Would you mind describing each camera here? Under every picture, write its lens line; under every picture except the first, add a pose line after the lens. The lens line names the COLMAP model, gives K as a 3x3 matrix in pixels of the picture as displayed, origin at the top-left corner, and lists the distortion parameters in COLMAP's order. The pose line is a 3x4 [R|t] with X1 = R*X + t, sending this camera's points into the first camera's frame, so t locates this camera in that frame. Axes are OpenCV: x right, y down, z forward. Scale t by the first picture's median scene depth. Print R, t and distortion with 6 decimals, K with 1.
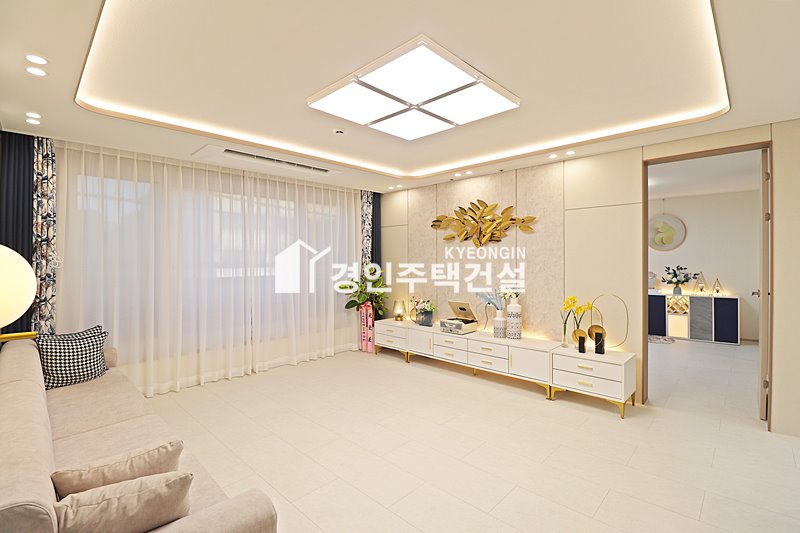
lens RADIAL K [[369.5, 0, 401.5], [0, 369.5, 259.8], [0, 0, 1]] dist [0.000354, -0.014639]
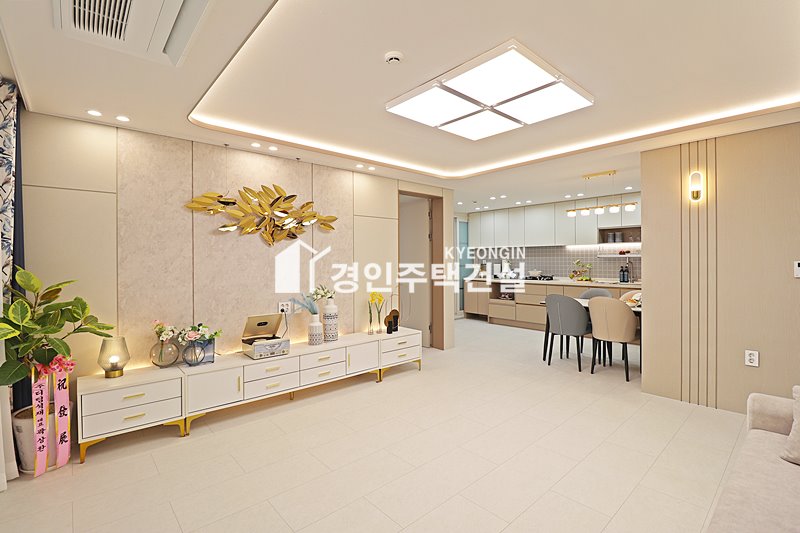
lens RADIAL K [[369.5, 0, 401.5], [0, 369.5, 259.8], [0, 0, 1]] dist [0.000354, -0.014639]
pose [[0.077933, 0.007711, 0.996929, -0.595411], [0.007045, 0.999941, -0.008285, 0.010347], [-0.996934, 0.007669, 0.077874, 0.684778]]
